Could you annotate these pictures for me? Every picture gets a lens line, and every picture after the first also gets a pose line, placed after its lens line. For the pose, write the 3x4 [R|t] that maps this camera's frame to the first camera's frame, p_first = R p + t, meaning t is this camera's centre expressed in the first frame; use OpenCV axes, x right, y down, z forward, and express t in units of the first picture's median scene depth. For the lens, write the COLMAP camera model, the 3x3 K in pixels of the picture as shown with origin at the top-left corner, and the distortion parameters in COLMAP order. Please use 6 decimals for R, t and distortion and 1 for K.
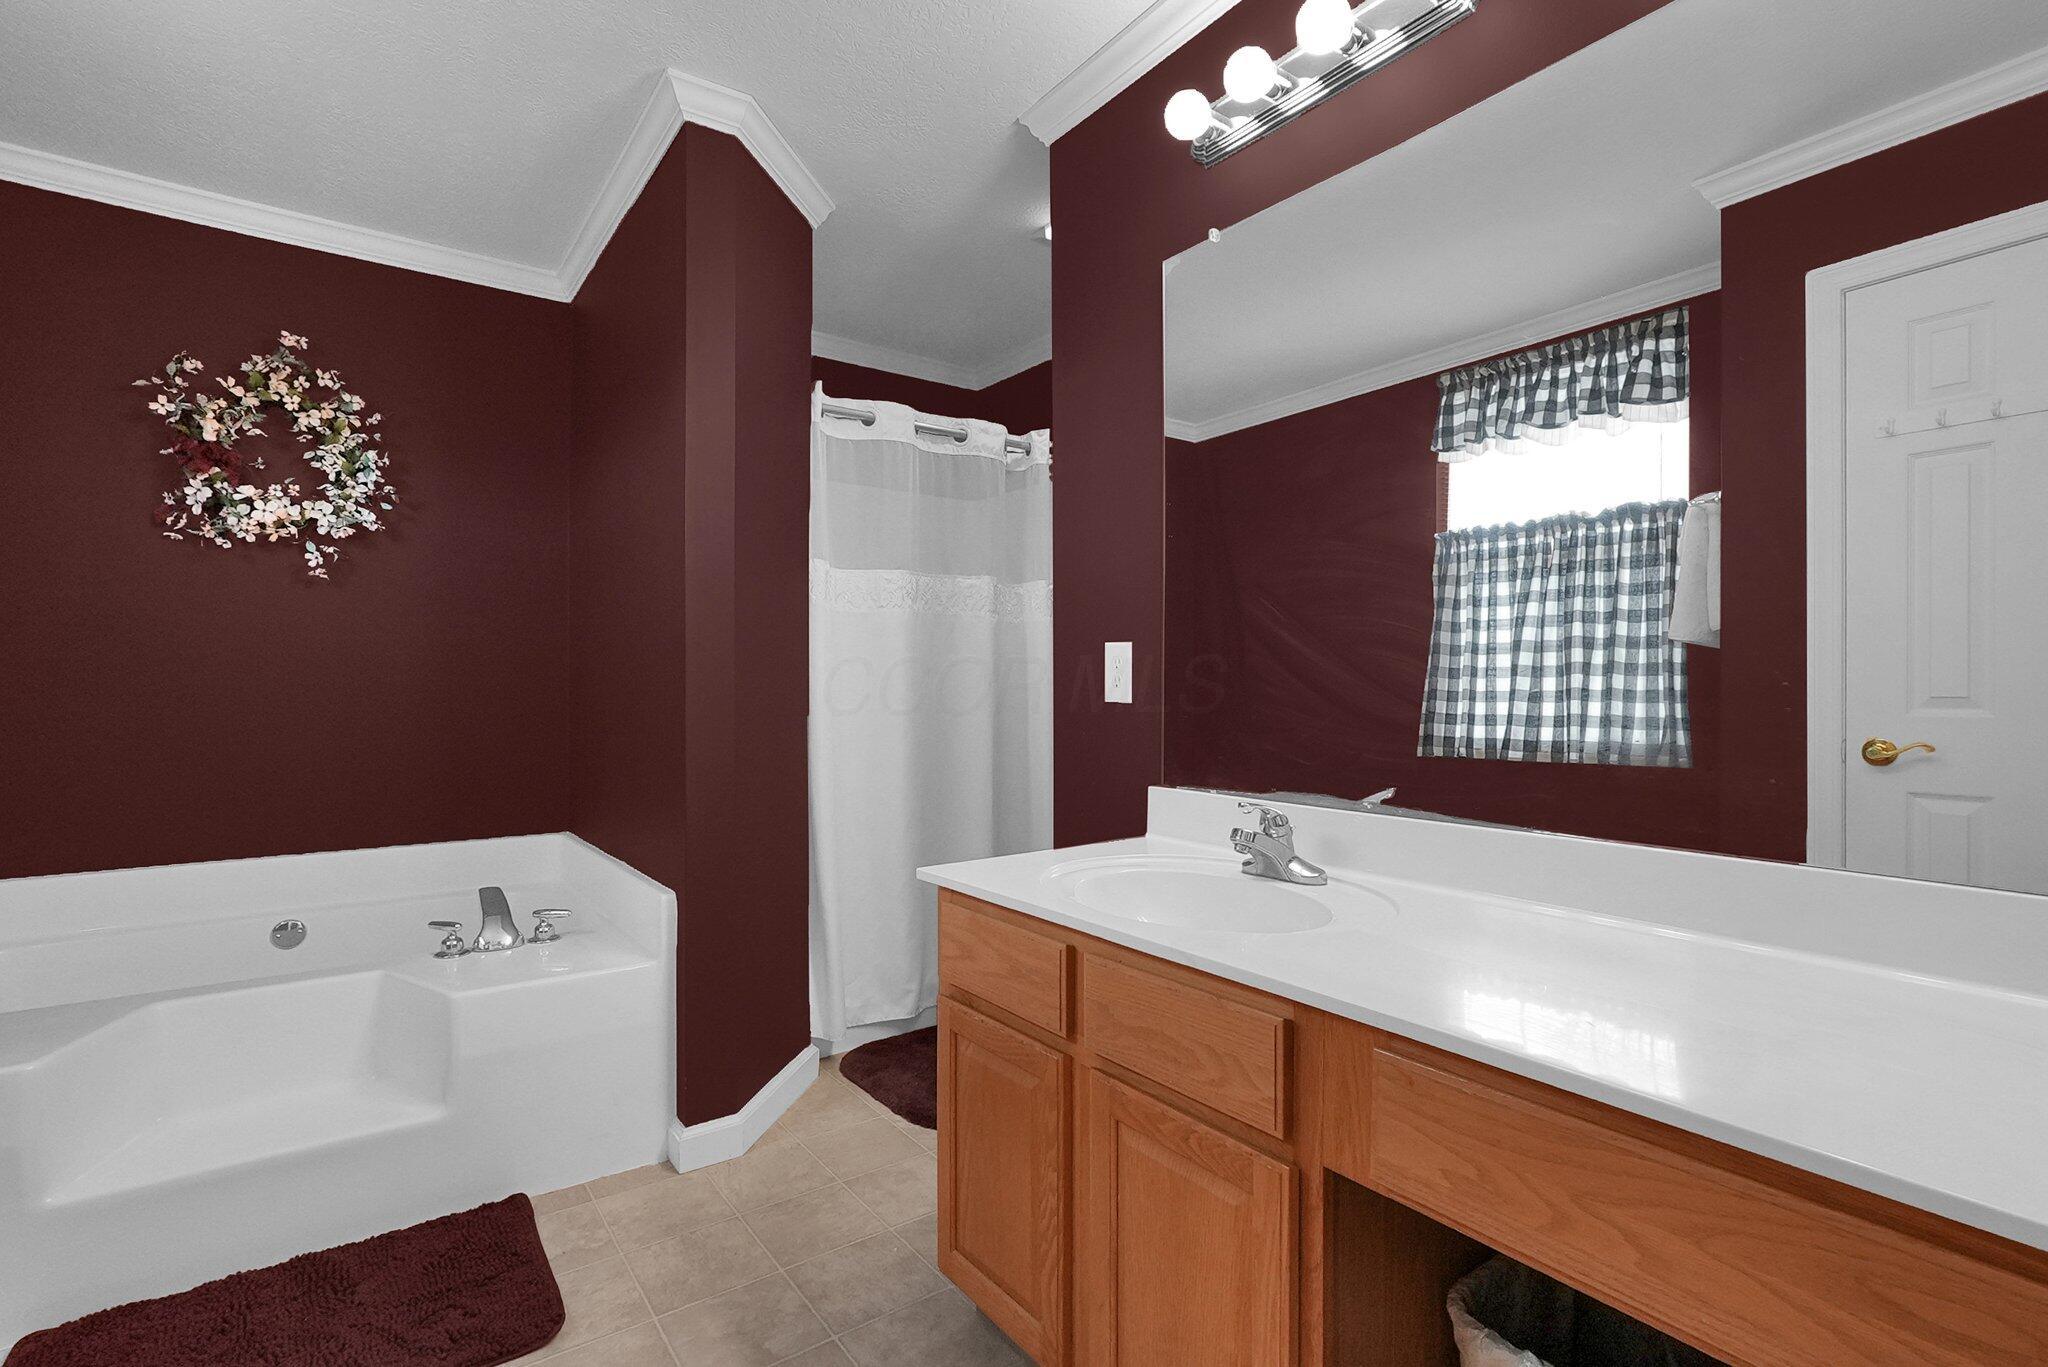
lens RADIAL K [[963.1, 0, 1024.0], [0, 963.1, 683.5], [0, 0, 1]] dist [0.001345, 0.000402]
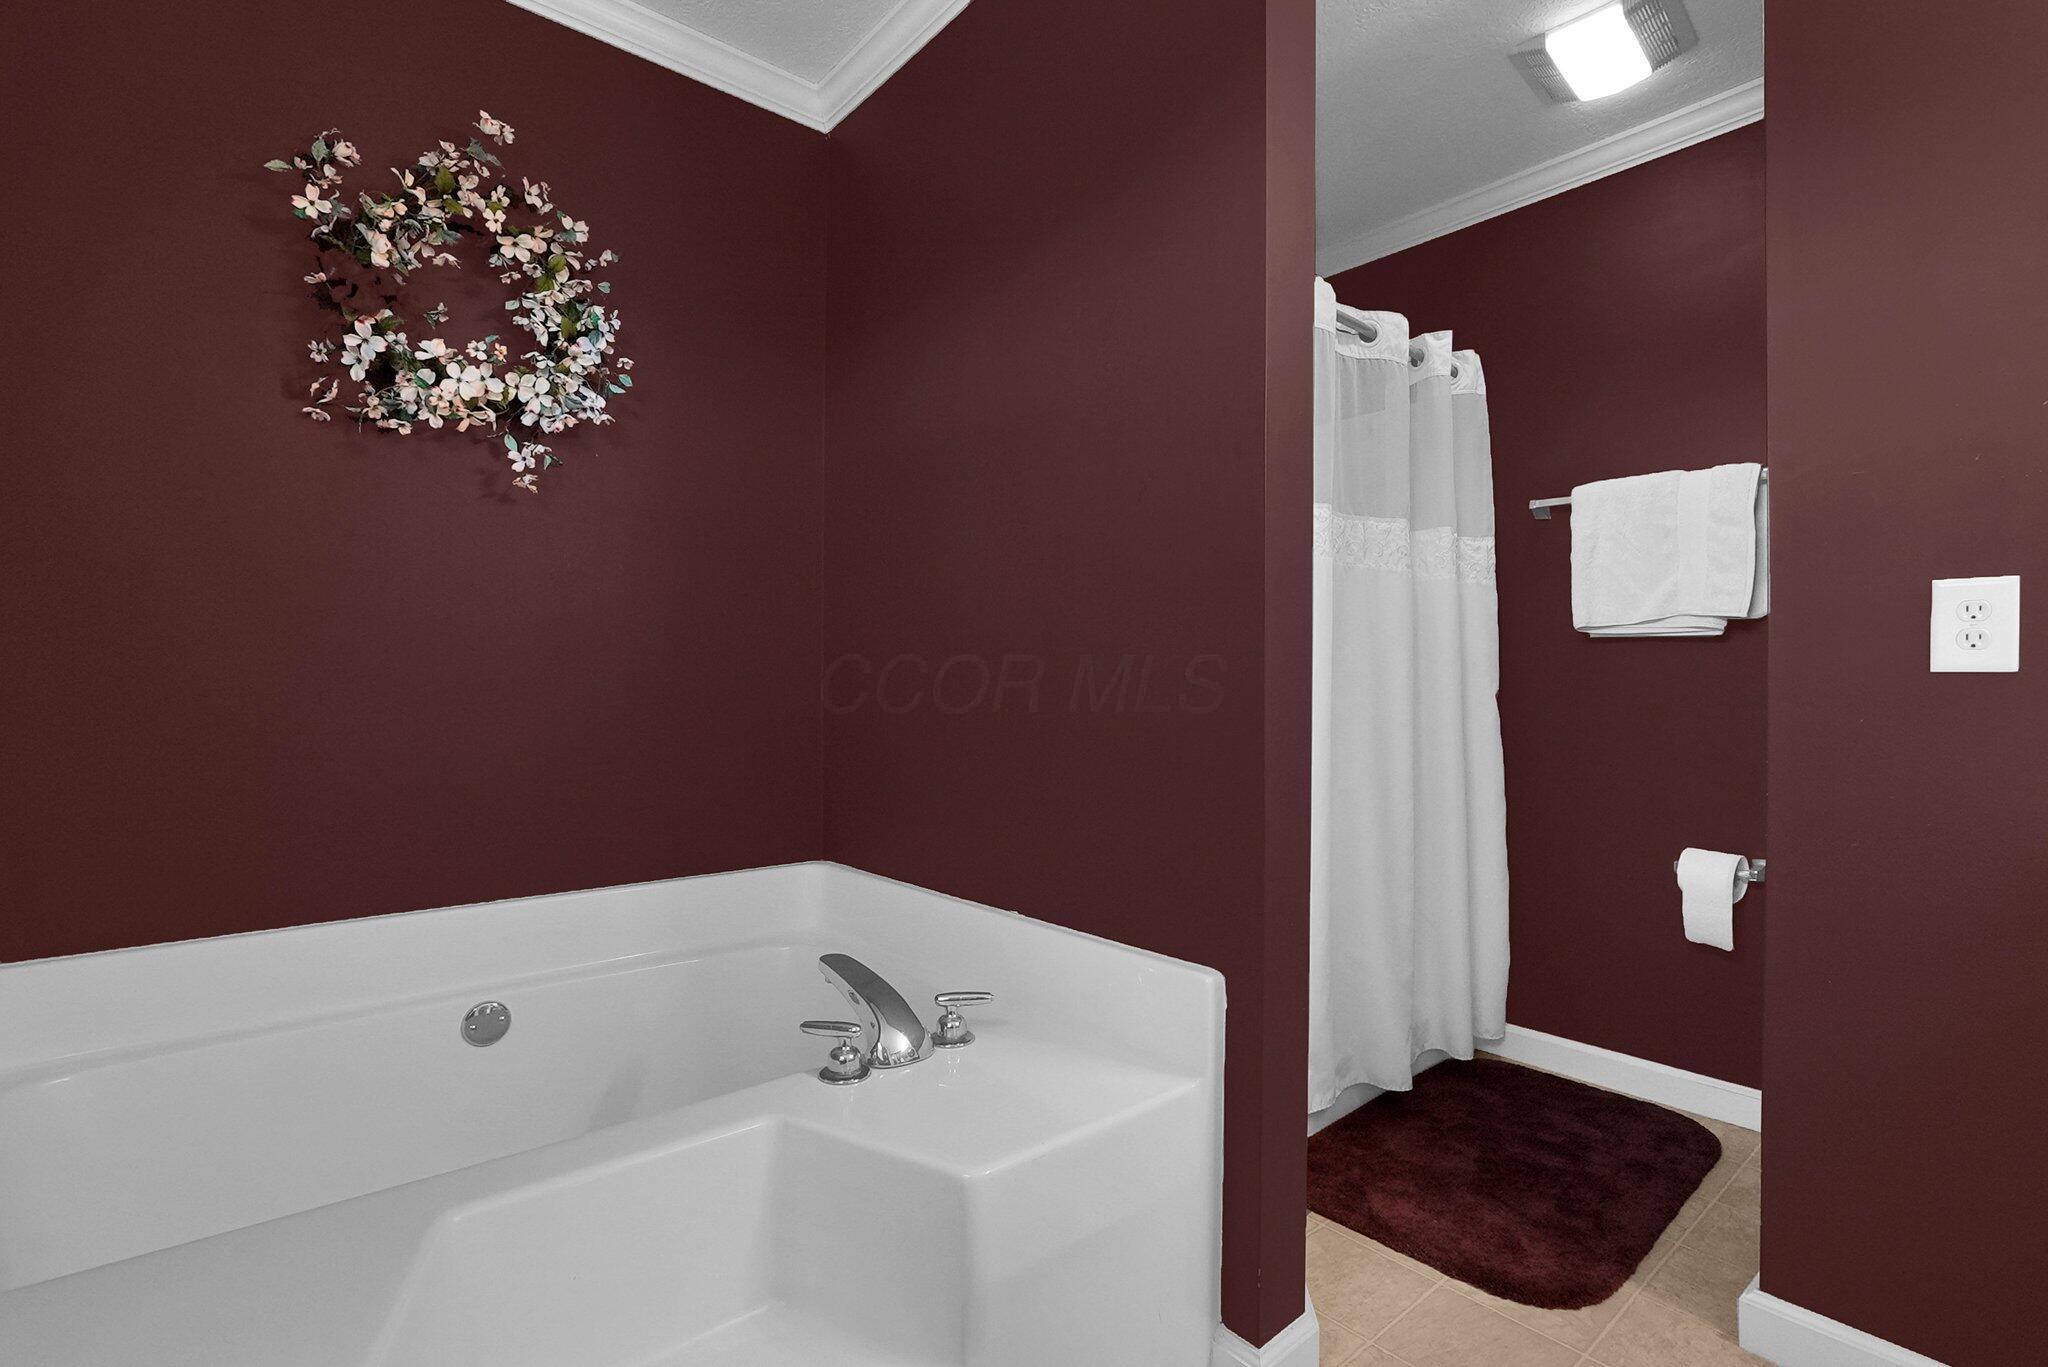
lens RADIAL K [[957.3, 0, 1021.3], [0, 957.3, 691.6], [0, 0, 1]] dist [-0.003663, -0.000249]
pose [[0.997132, 0.004912, 0.075527, -0.446385], [-0.005340, 0.999971, 0.005455, 0.025559], [-0.075498, -0.005842, 0.997129, 0.317602]]
